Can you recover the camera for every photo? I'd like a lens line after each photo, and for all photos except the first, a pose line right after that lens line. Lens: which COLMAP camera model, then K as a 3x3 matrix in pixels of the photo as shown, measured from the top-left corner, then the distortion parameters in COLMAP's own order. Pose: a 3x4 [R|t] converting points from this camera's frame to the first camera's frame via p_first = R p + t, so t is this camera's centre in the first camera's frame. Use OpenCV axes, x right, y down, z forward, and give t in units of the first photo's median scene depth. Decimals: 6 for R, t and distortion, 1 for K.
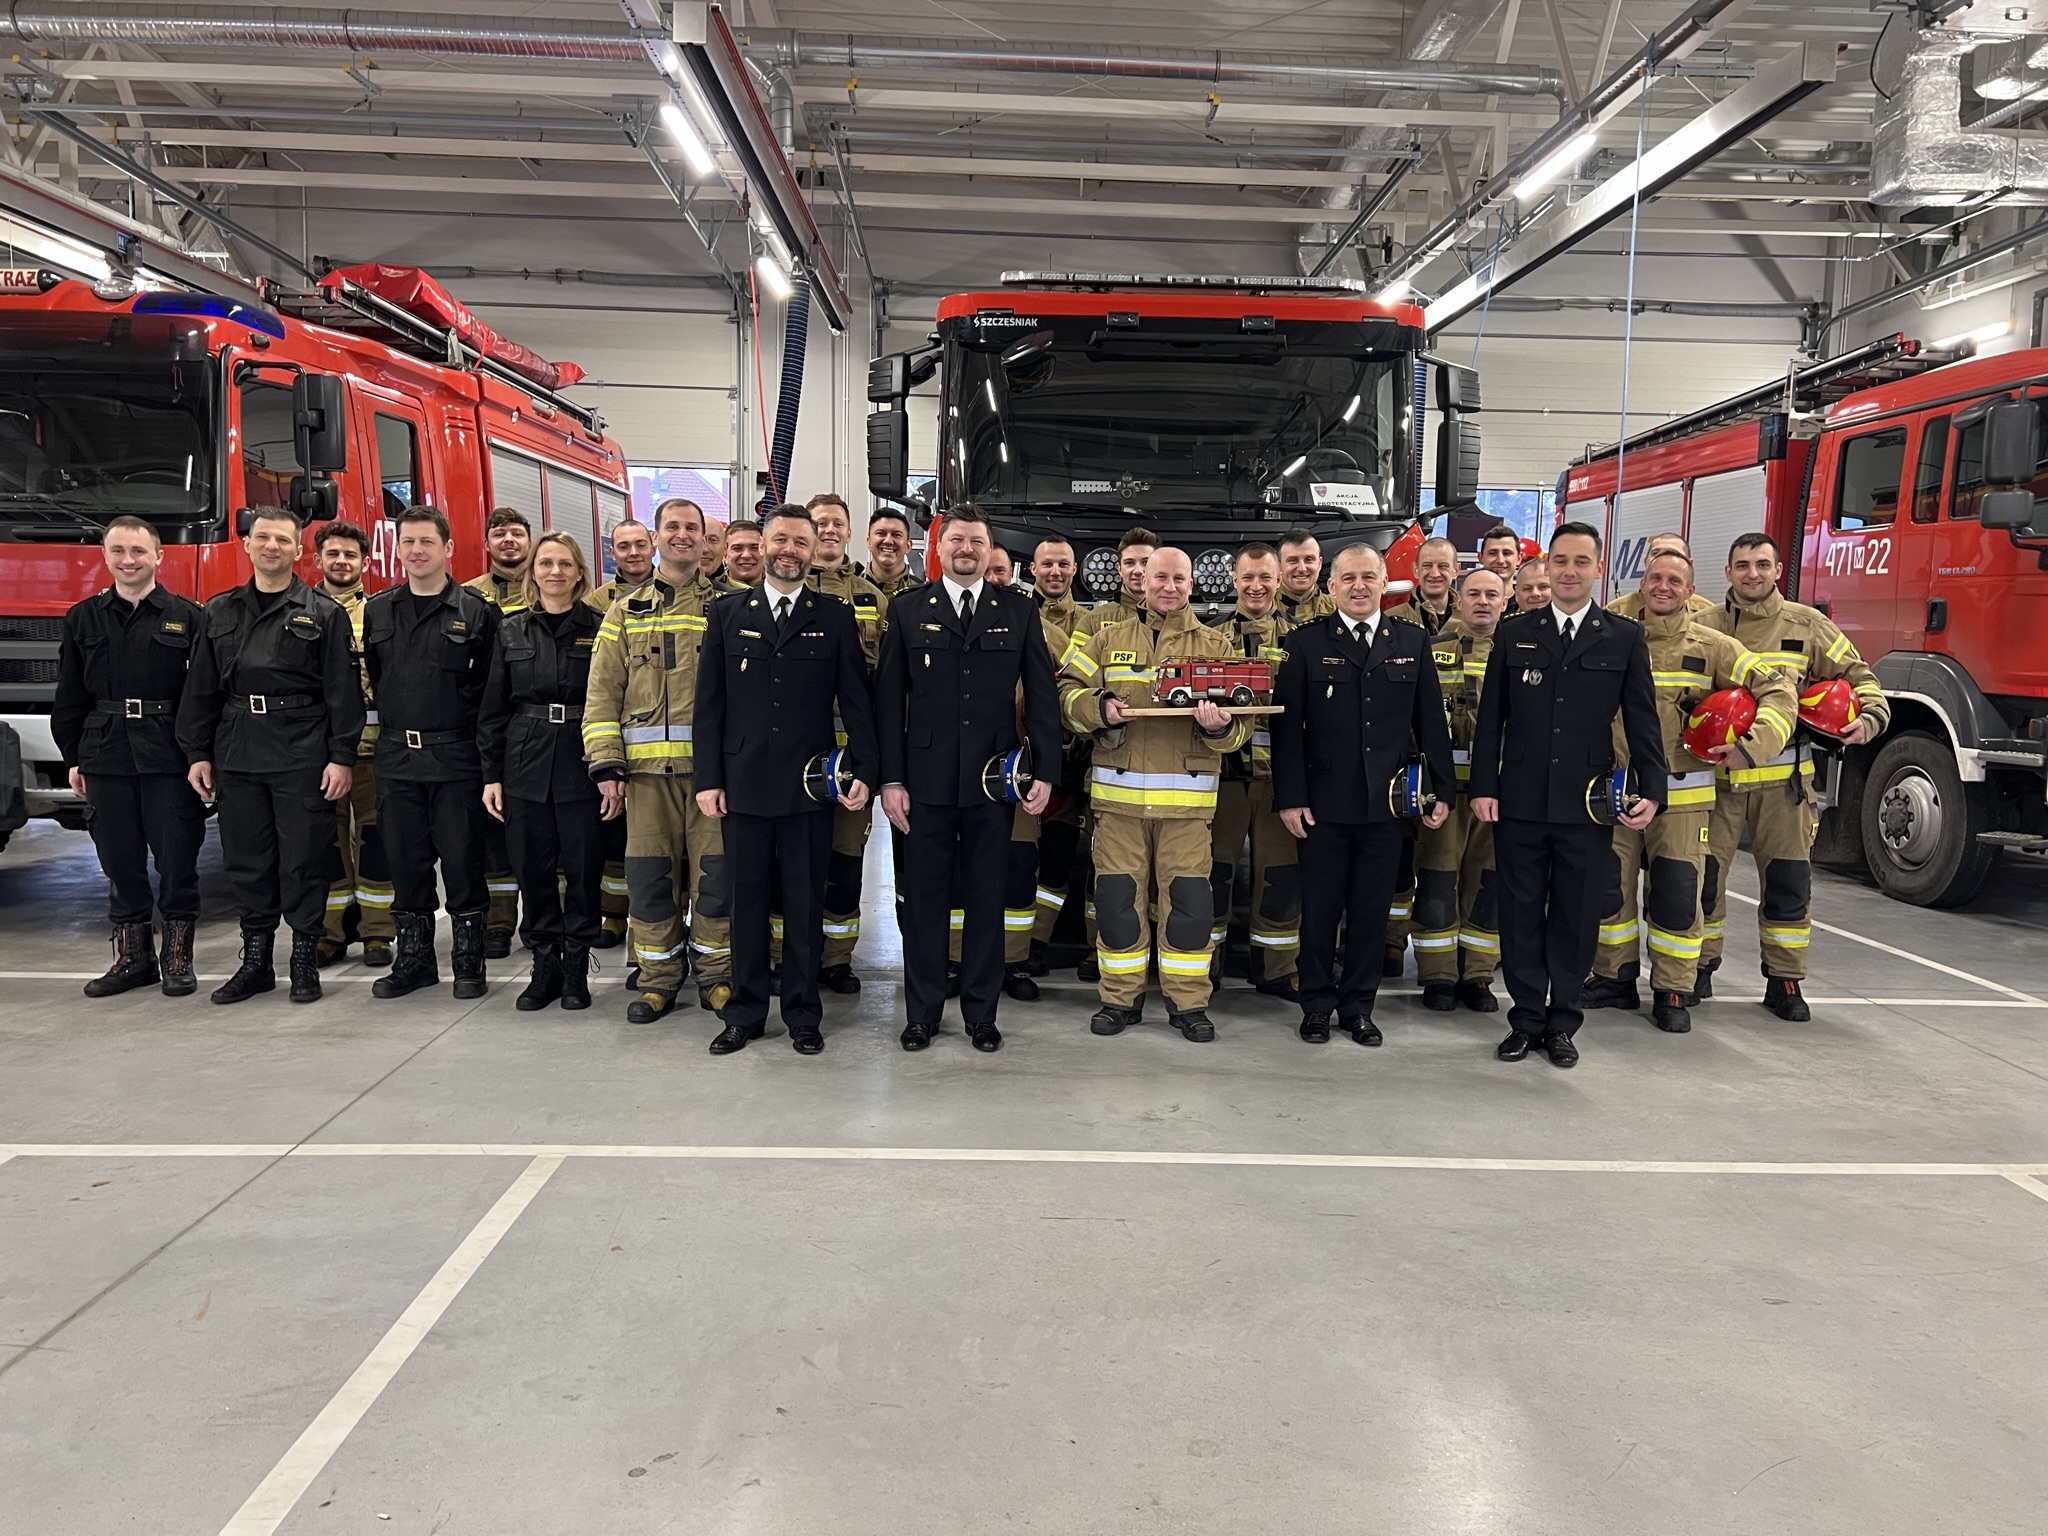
lens RADIAL K [[1553.1, 0, 1033.0], [0, 1553.1, 818.8], [0, 0, 1]] dist [0.047506, -0.057299]
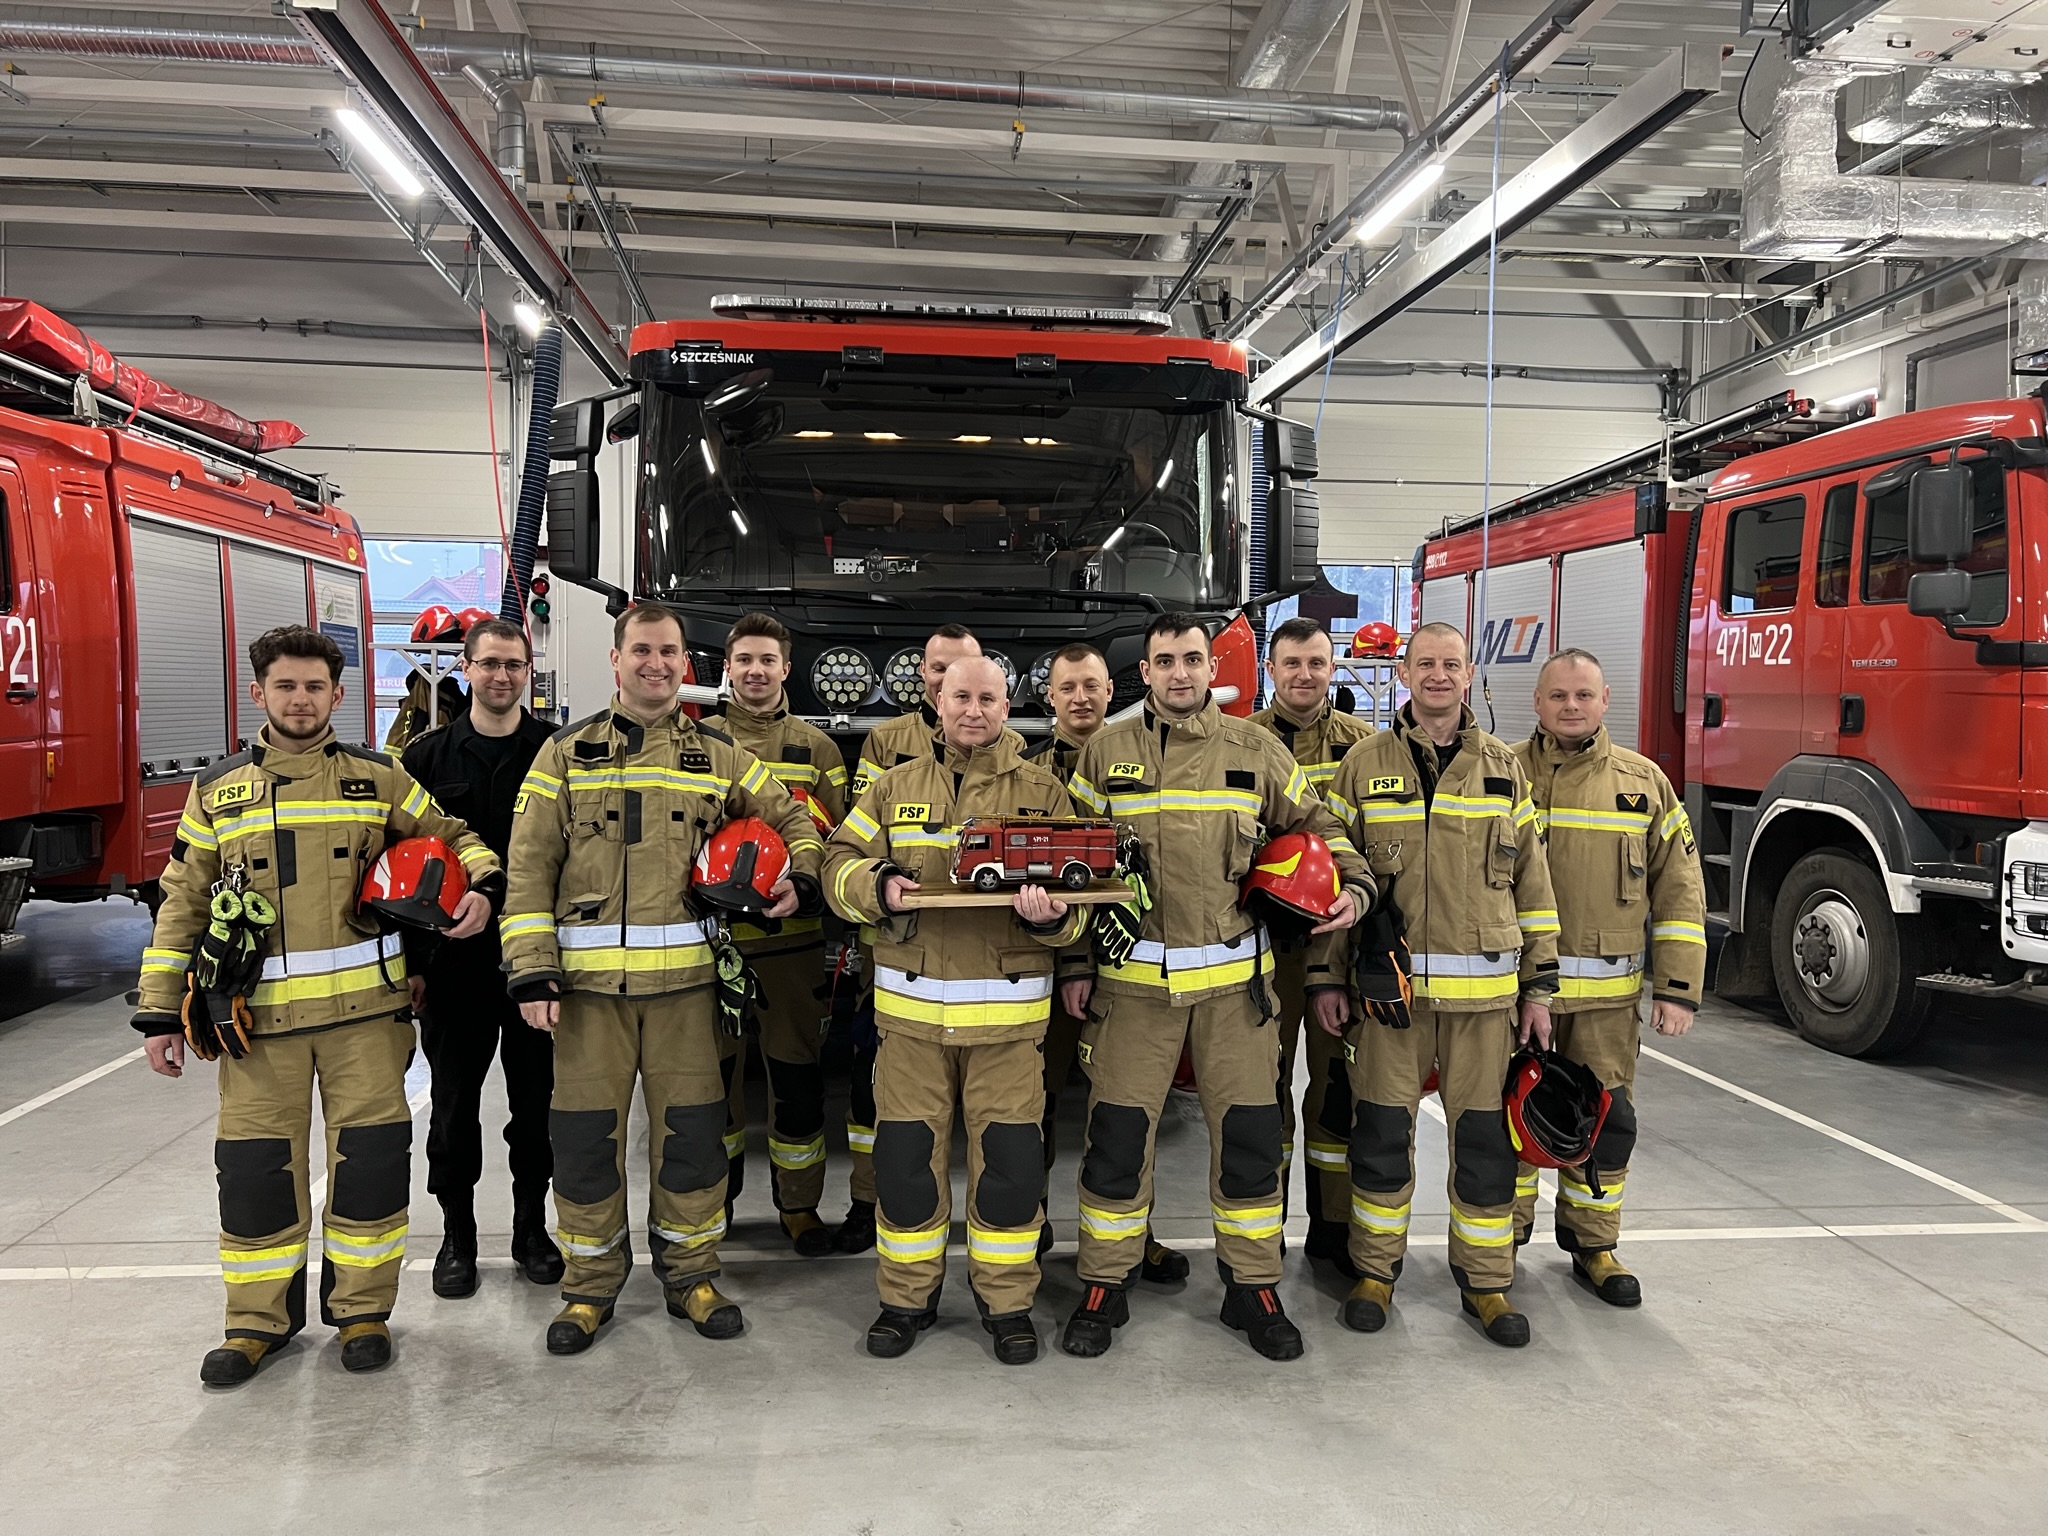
lens RADIAL K [[1553.1, 0, 1033.0], [0, 1553.1, 818.8], [0, 0, 1]] dist [0.047506, -0.057299]
pose [[0.996789, -0.015383, 0.078579, 0.051204], [0.018872, 0.998860, -0.043851, -0.035338], [-0.077815, 0.045193, 0.995943, 0.150660]]
